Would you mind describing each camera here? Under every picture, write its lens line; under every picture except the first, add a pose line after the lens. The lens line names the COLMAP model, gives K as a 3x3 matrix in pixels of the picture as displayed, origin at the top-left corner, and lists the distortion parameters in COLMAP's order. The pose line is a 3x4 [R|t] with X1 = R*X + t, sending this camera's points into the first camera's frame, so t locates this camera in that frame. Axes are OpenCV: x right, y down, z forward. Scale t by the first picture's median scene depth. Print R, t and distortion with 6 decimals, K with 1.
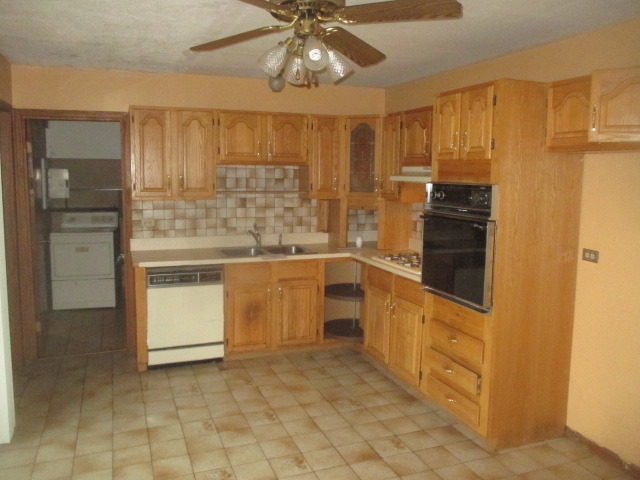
lens RADIAL K [[550.9, 0, 320.0], [0, 550.9, 240.0], [0, 0, 1]] dist [-0.058797, 0.000818]
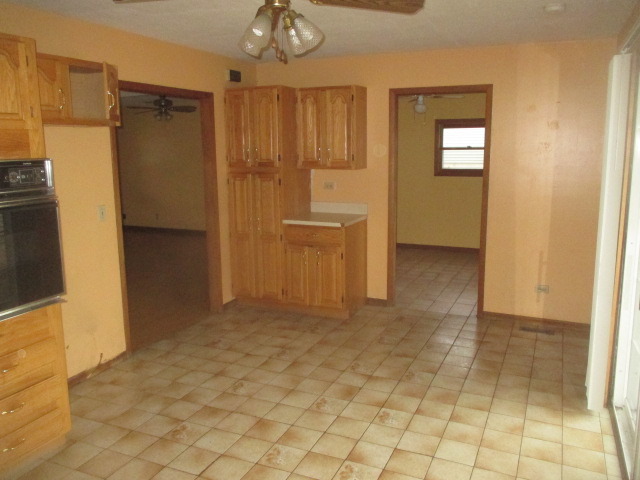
lens RADIAL K [[550.9, 0, 320.0], [0, 550.9, 240.0], [0, 0, 1]] dist [-0.058797, 0.000818]
pose [[-0.726839, -0.127675, 0.674836, -0.611114], [0.086265, 0.957817, 0.274126, -0.172851], [-0.681369, 0.257460, -0.685165, 1.302463]]
